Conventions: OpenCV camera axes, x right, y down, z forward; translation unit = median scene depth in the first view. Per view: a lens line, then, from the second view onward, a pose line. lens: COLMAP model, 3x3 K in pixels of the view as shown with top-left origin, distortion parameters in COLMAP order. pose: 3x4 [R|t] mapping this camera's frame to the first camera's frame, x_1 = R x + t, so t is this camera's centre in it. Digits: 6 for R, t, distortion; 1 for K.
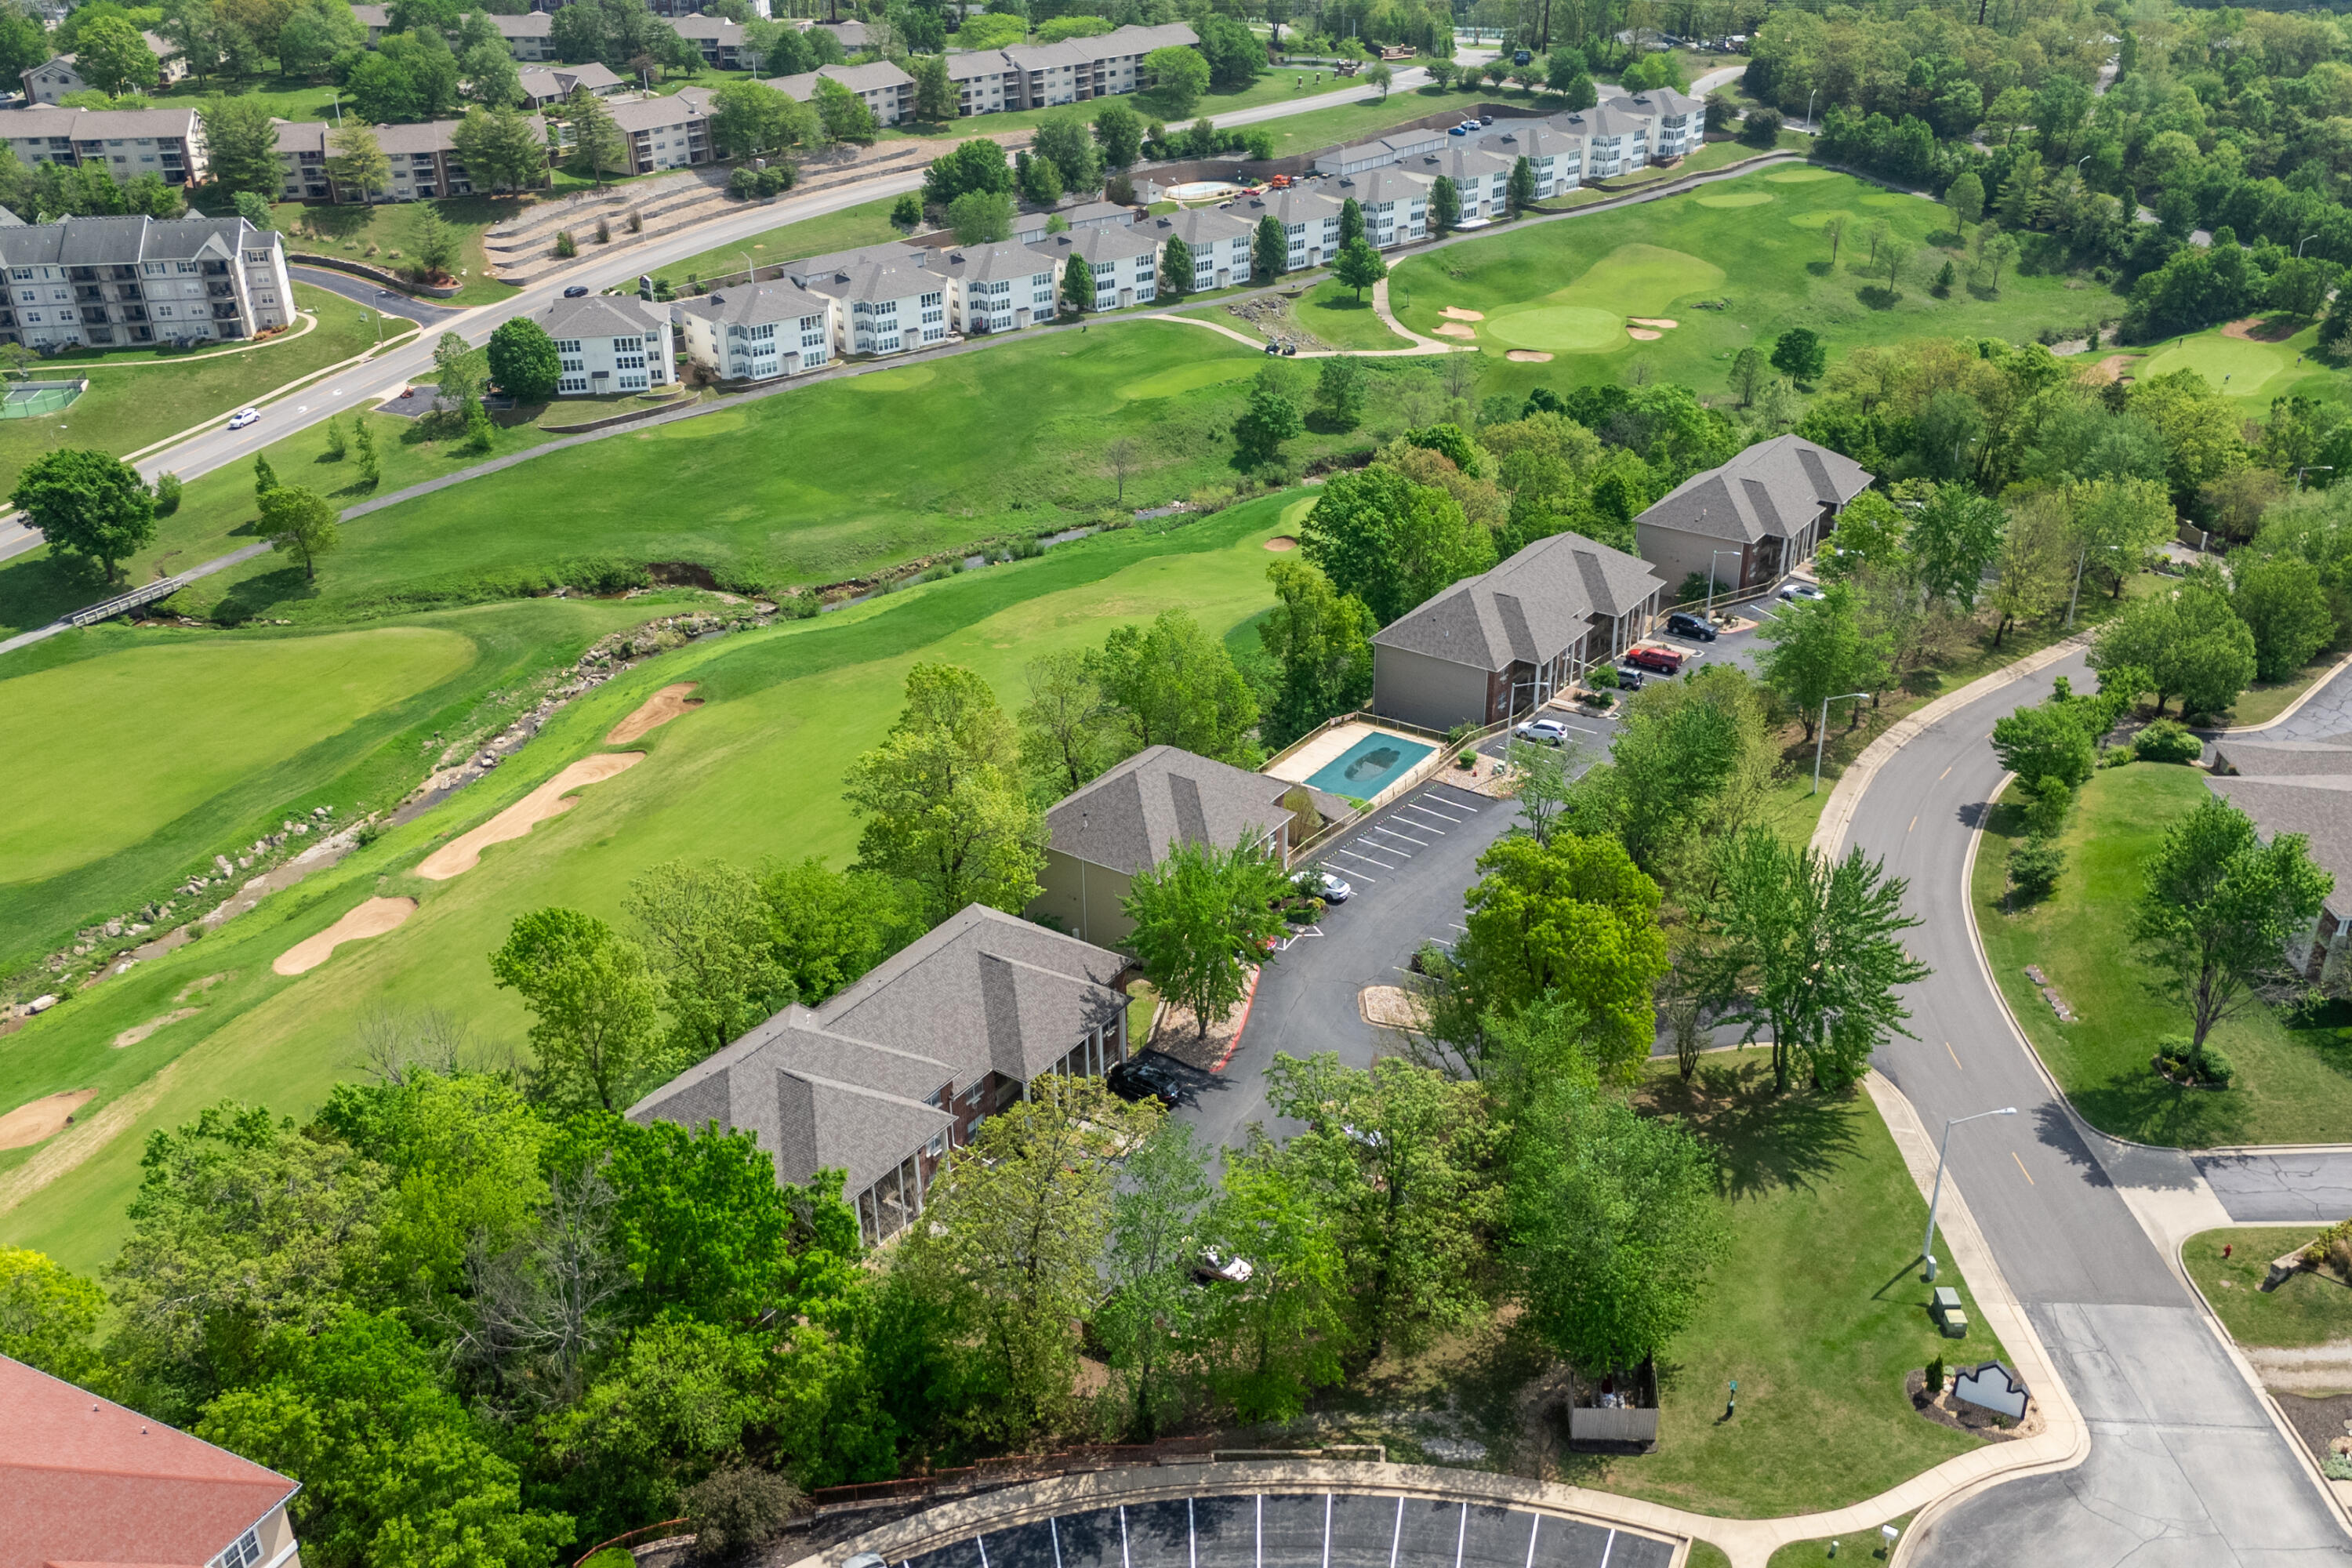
lens RADIAL K [[2096.8, 0, 1181.1], [0, 2096.8, 781.9], [0, 0, 1]] dist [0.082055, -0.113519]
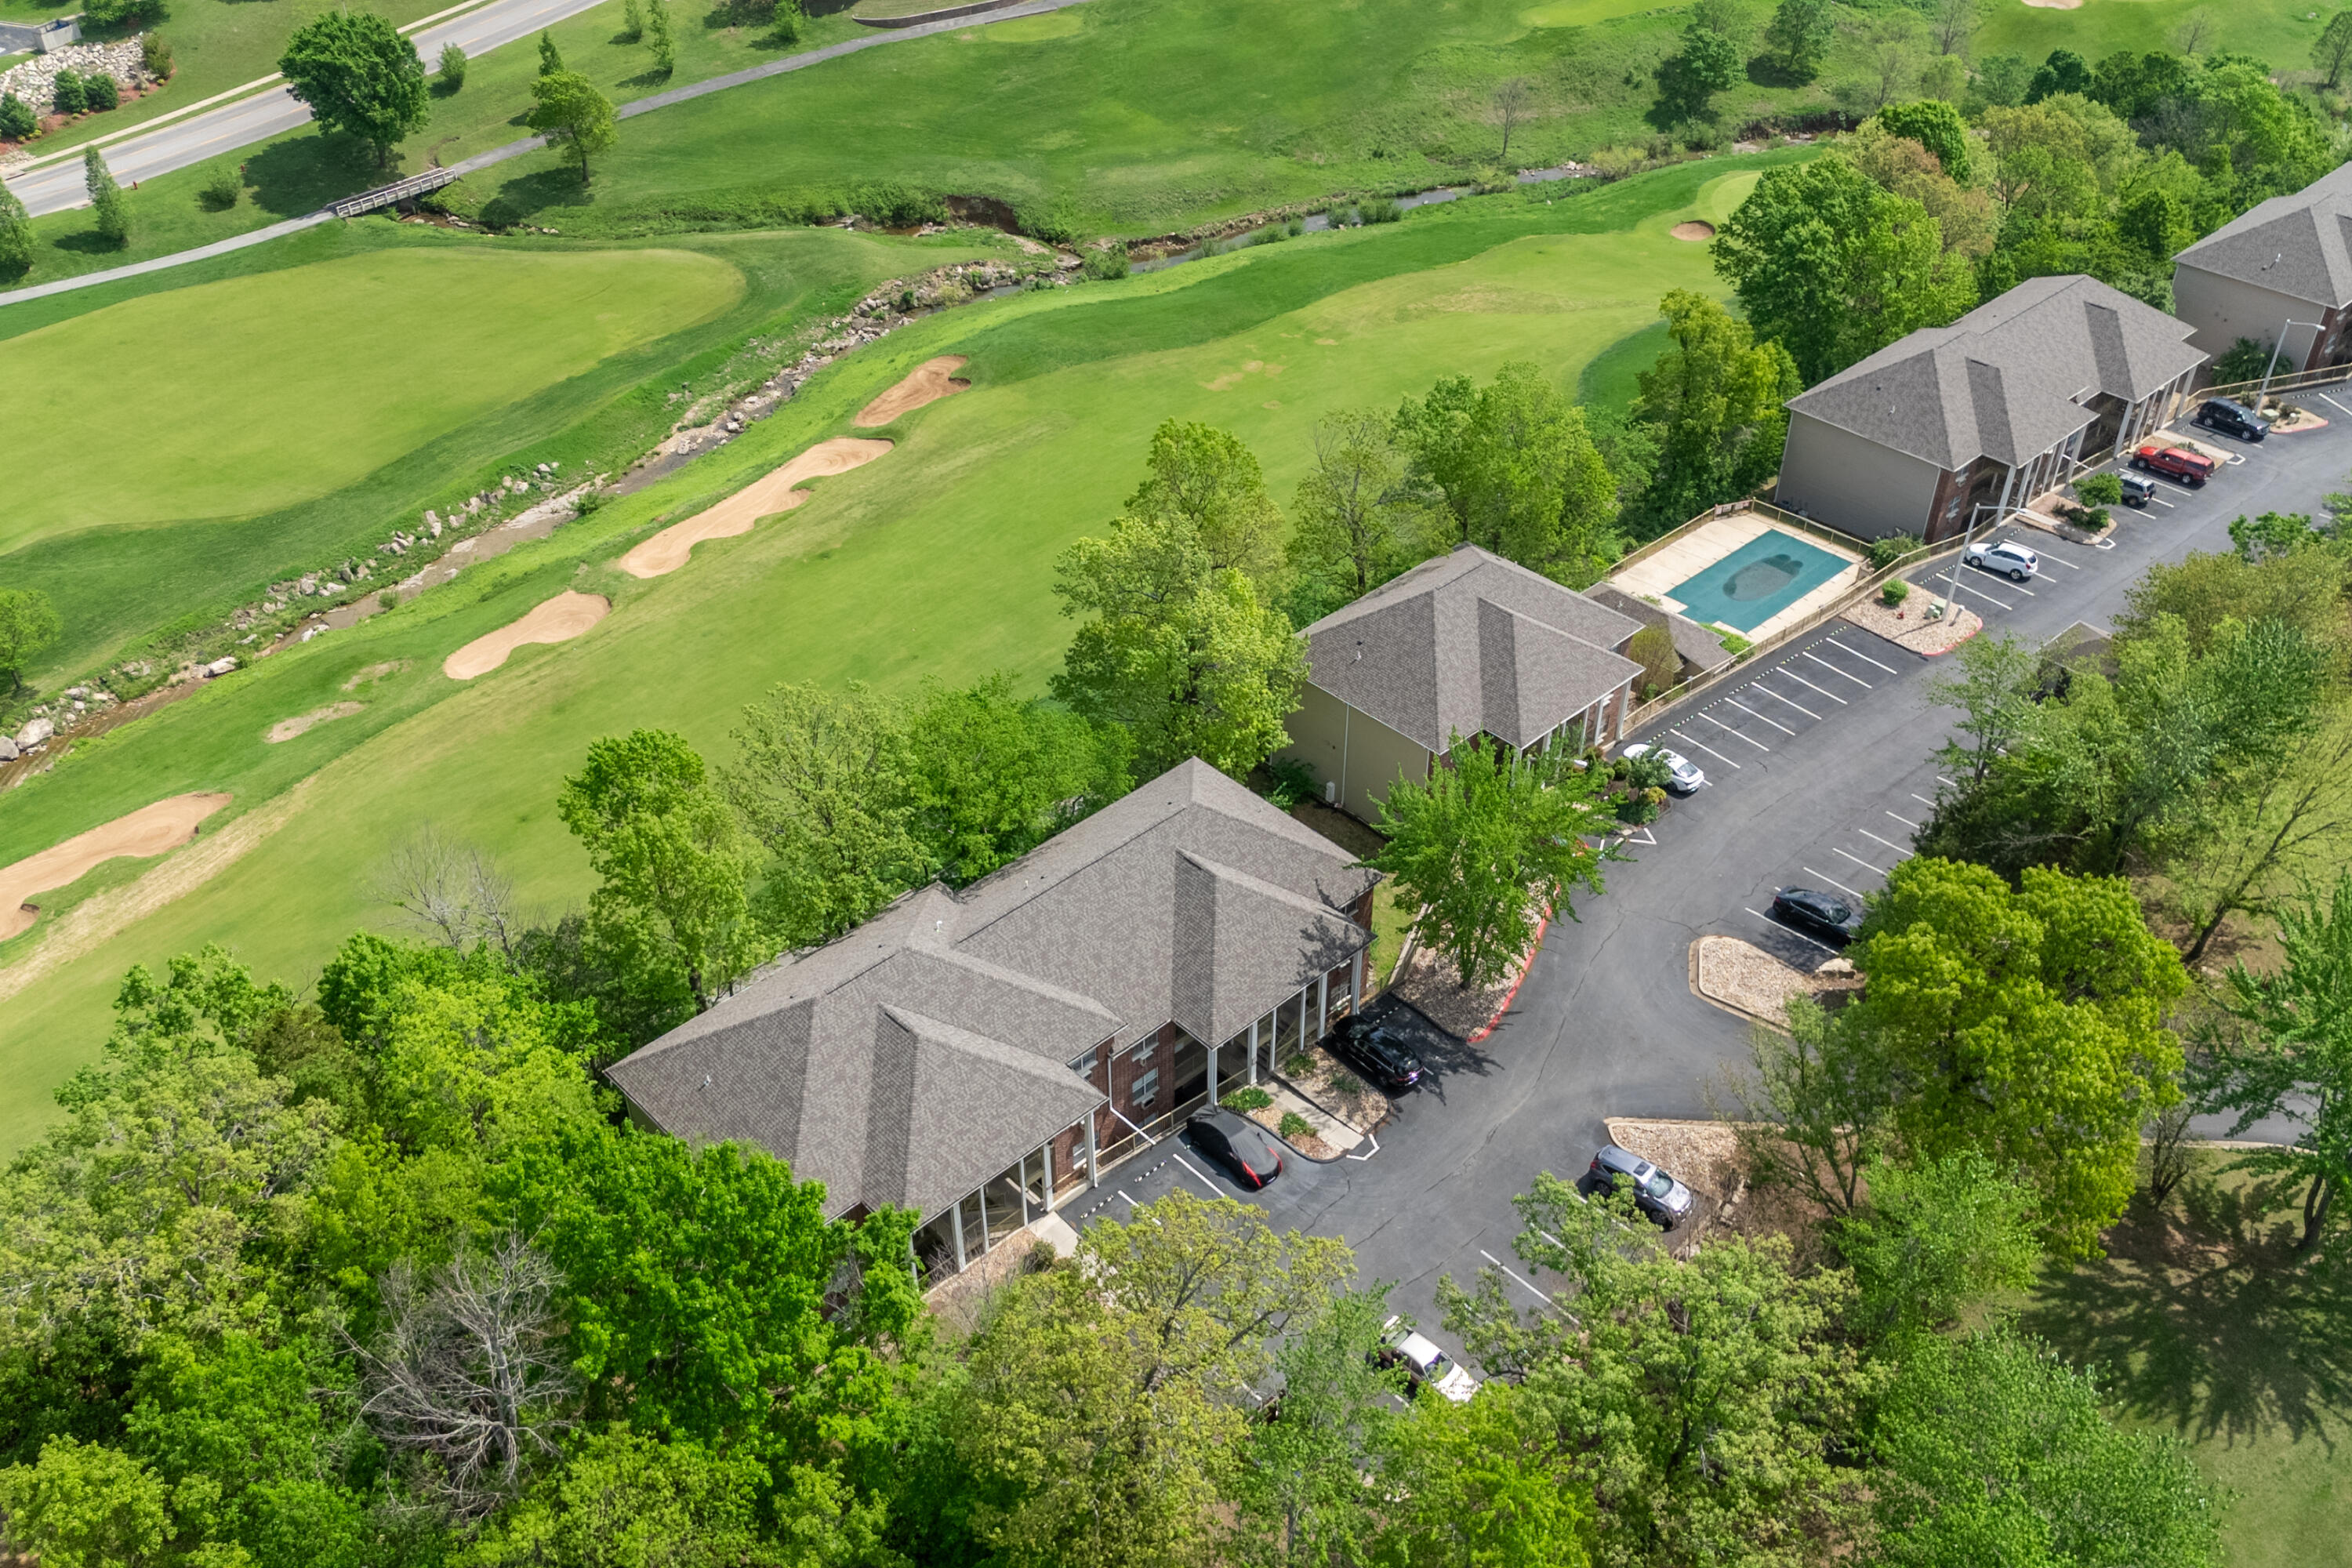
lens RADIAL K [[2096.8, 0, 1132.3], [0, 2096.8, 771.0], [0, 0, 1]] dist [0.082055, -0.113519]
pose [[0.975475, 0.131694, -0.176364, 0.010857], [-0.098235, 0.977515, 0.186586, -0.055669], [0.196971, -0.164685, 0.966479, 0.177720]]
